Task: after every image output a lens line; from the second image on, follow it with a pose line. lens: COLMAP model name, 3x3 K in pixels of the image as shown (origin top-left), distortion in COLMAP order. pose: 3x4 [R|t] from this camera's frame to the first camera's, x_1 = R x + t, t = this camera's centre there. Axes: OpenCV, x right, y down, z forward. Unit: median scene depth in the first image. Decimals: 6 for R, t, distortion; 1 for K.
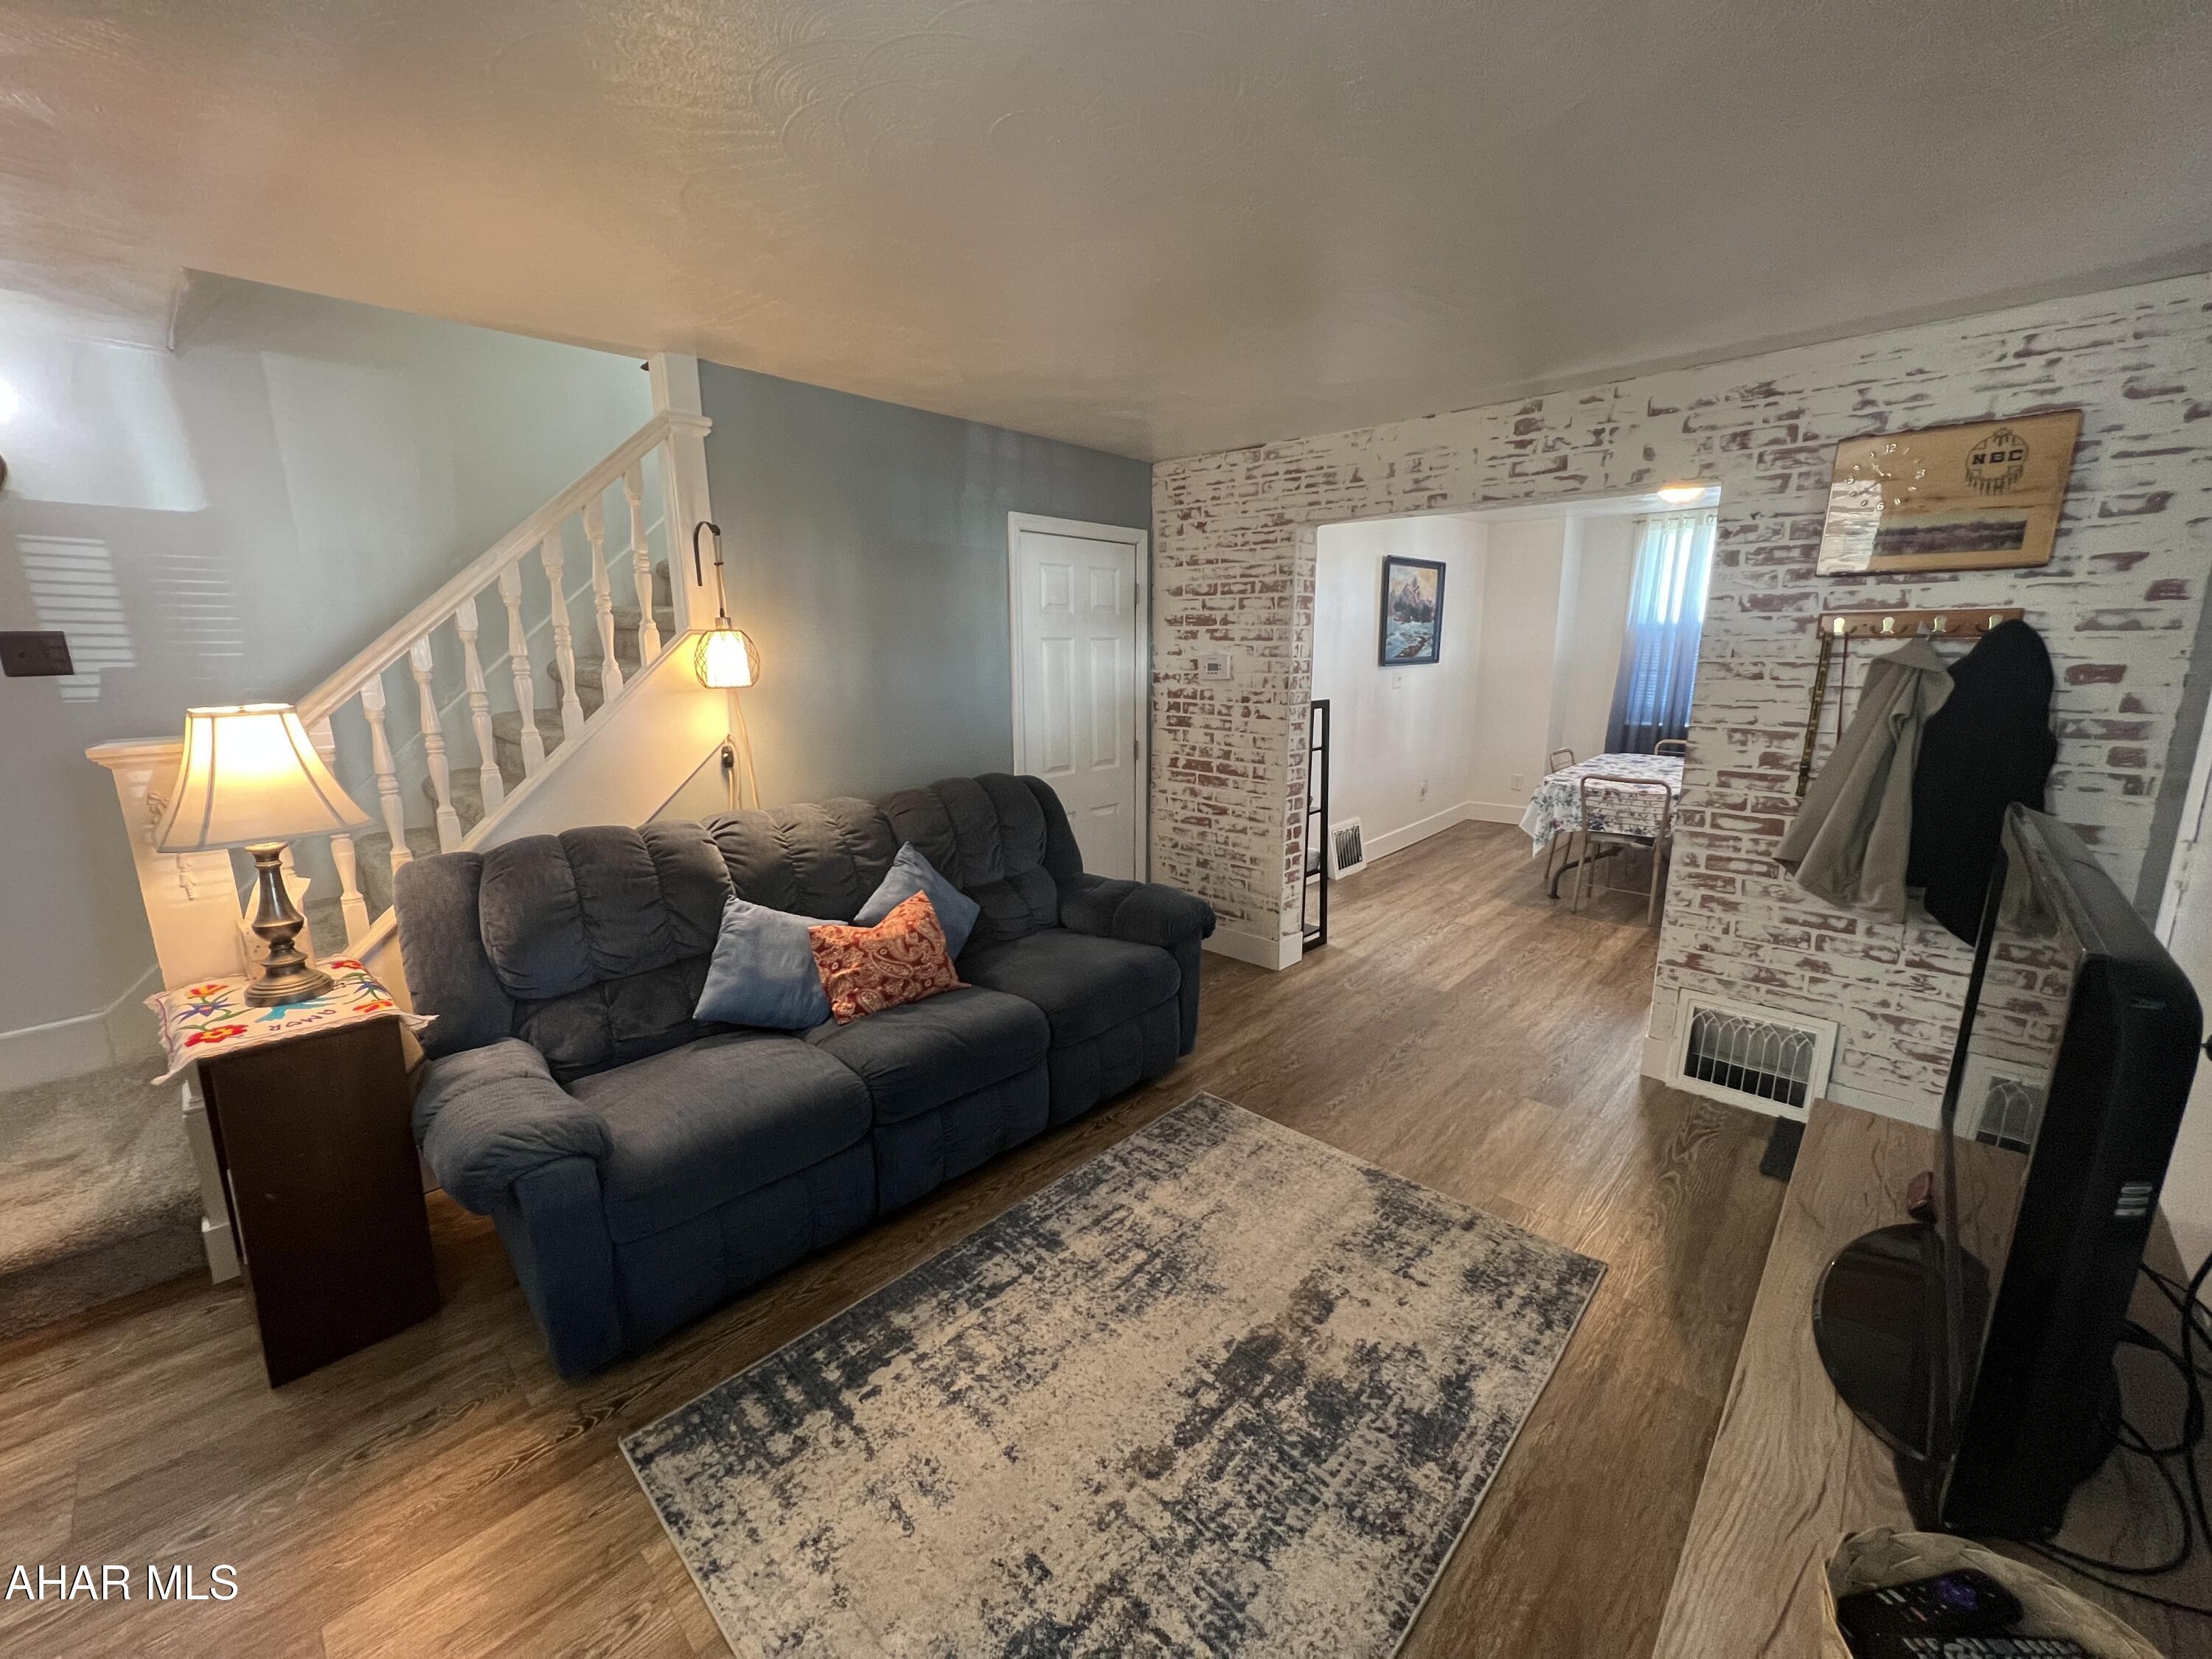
lens RADIAL K [[877.3, 0, 1101.6], [0, 877.3, 824.7], [0, 0, 1]] dist [-0.002338, 0.000601]
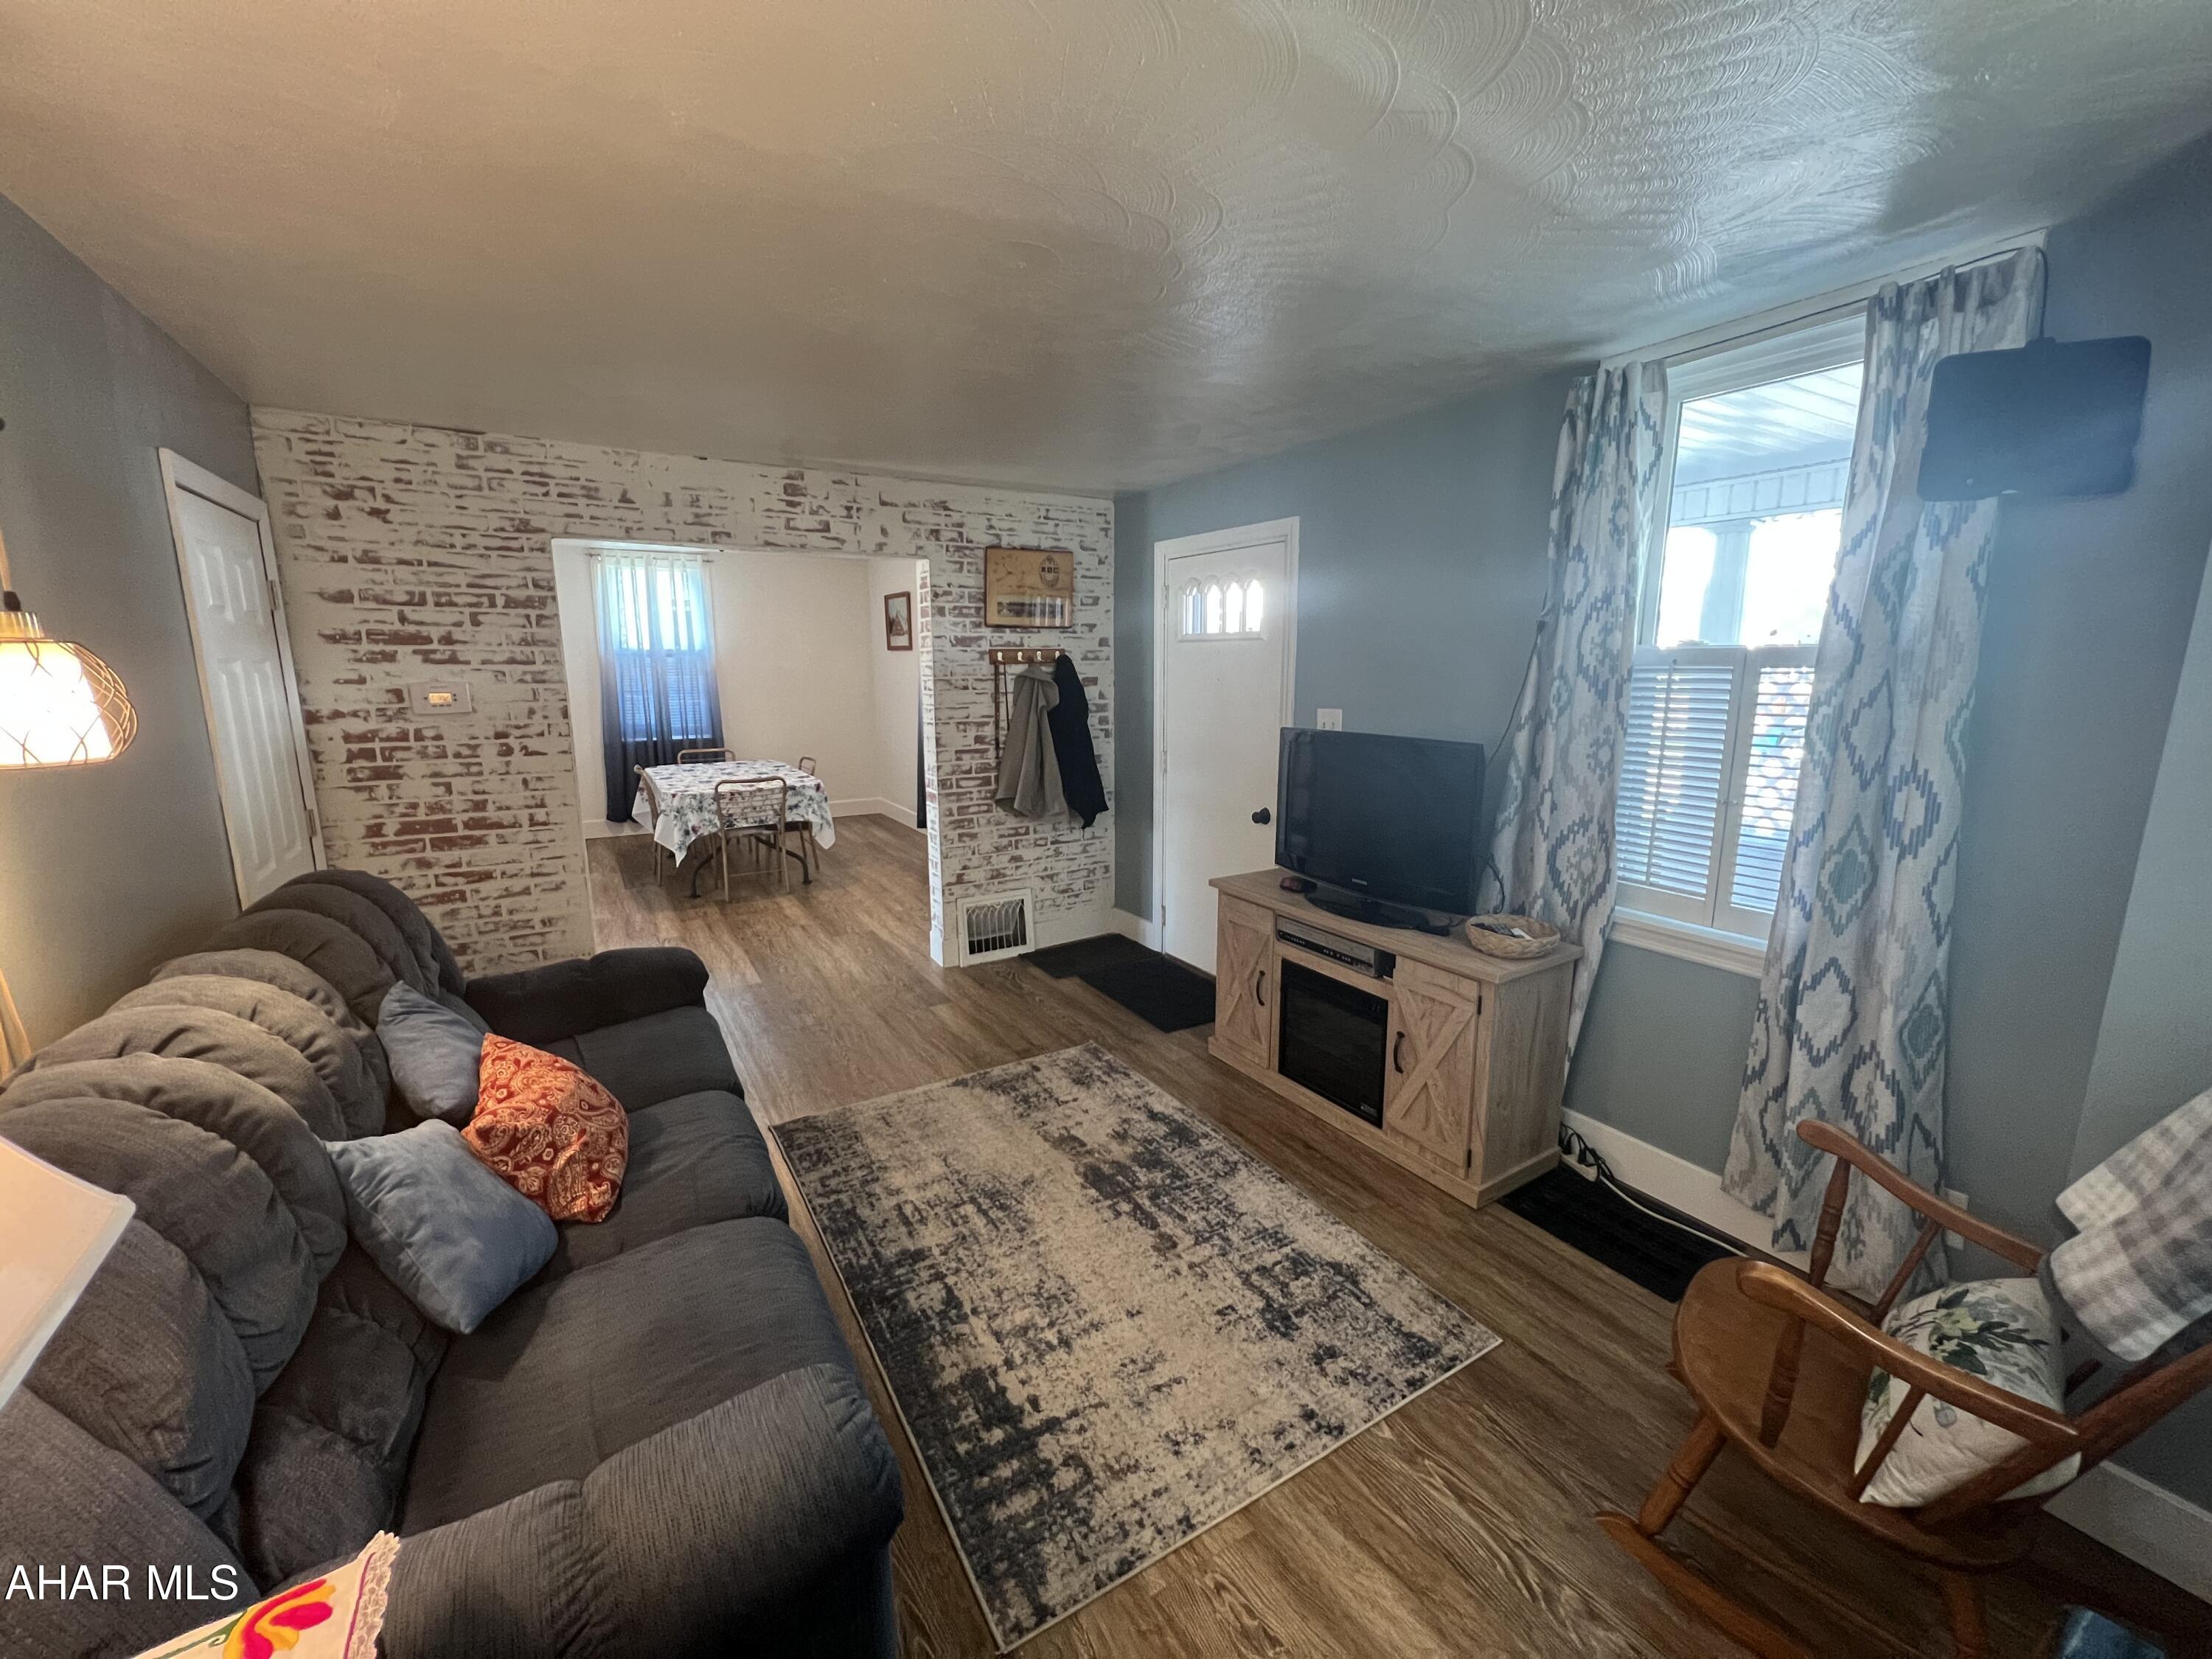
lens RADIAL K [[877.3, 0, 1106.9], [0, 877.3, 823.5], [0, 0, 1]] dist [-0.002338, 0.000601]
pose [[0.263056, -0.170516, 0.949592, -0.738995], [0.196674, 0.973067, 0.120249, -0.073988], [-0.944522, 0.155128, 0.289507, 0.354968]]
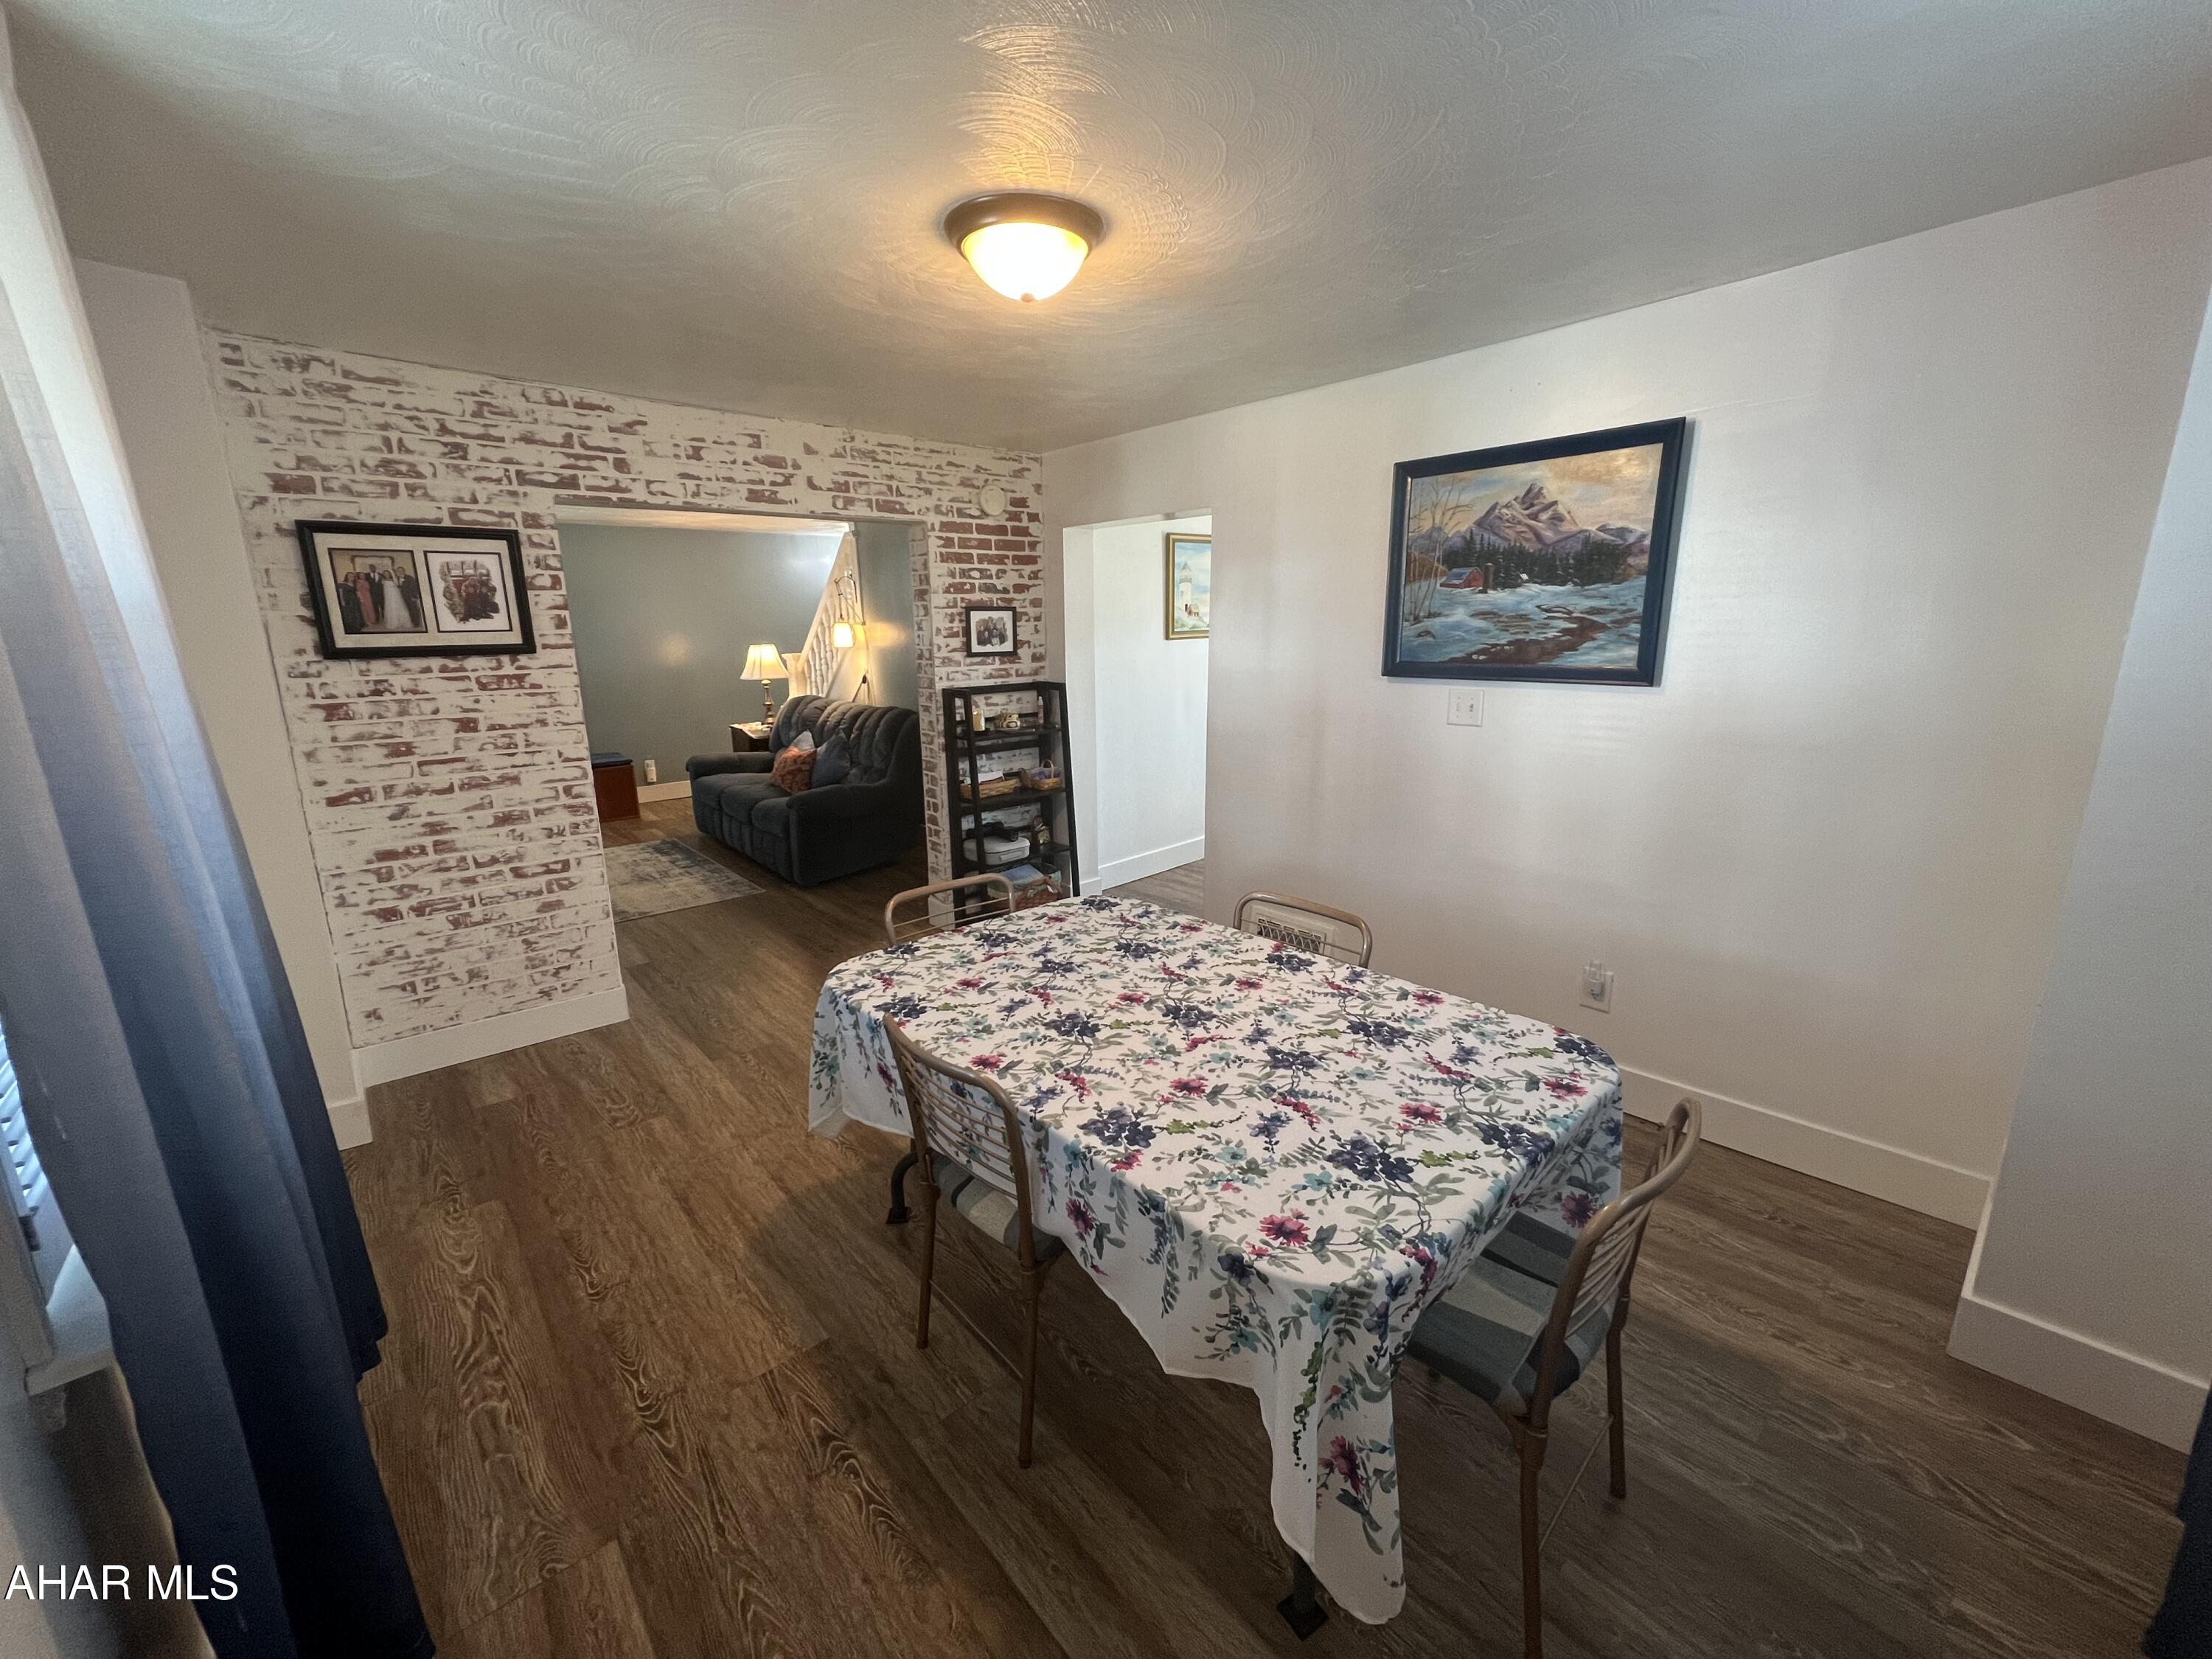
lens RADIAL K [[887.9, 0, 1105.8], [0, 887.9, 828.0], [0, 0, 1]] dist [-0.000878, 0.000033]
pose [[-0.084830, 0.240021, -0.967054, 1.955637], [-0.187156, 0.949439, 0.252066, -0.434533], [0.978661, 0.202373, -0.035619, 1.917826]]
